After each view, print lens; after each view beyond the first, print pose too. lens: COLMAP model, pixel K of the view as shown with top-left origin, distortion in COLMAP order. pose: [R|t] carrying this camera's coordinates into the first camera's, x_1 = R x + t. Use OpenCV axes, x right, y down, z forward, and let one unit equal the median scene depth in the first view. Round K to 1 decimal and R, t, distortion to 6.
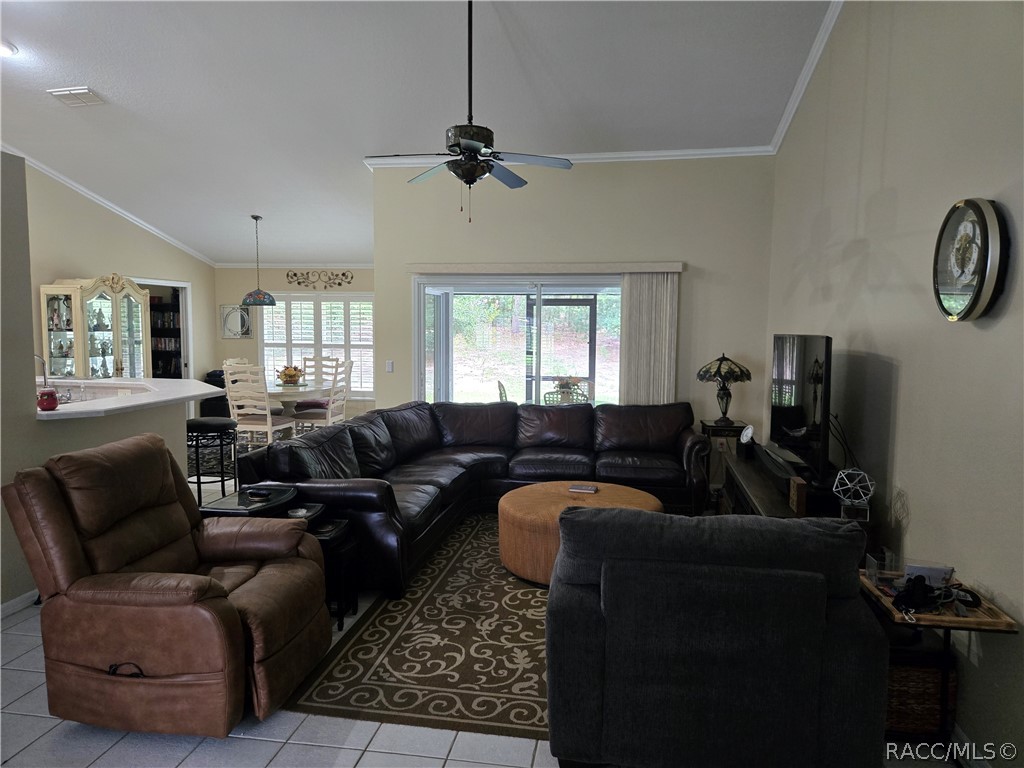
lens RADIAL K [[683.2, 0, 516.7], [0, 683.2, 379.7], [0, 0, 1]] dist [0.083799, -0.076714]
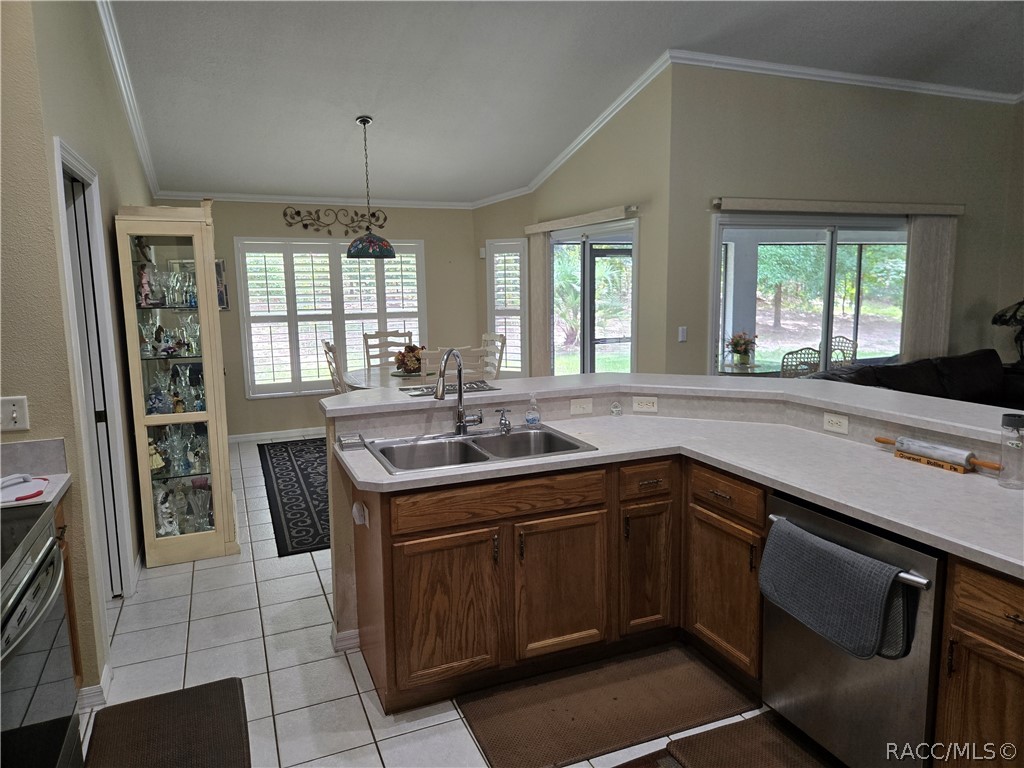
lens RADIAL K [[683.2, 0, 516.7], [0, 683.2, 379.7], [0, 0, 1]] dist [0.083799, -0.076714]
pose [[0.840545, -0.097697, 0.532860, -0.523927], [0.067478, 0.994825, 0.075955, -0.026956], [-0.537523, -0.027887, 0.842788, 0.312156]]
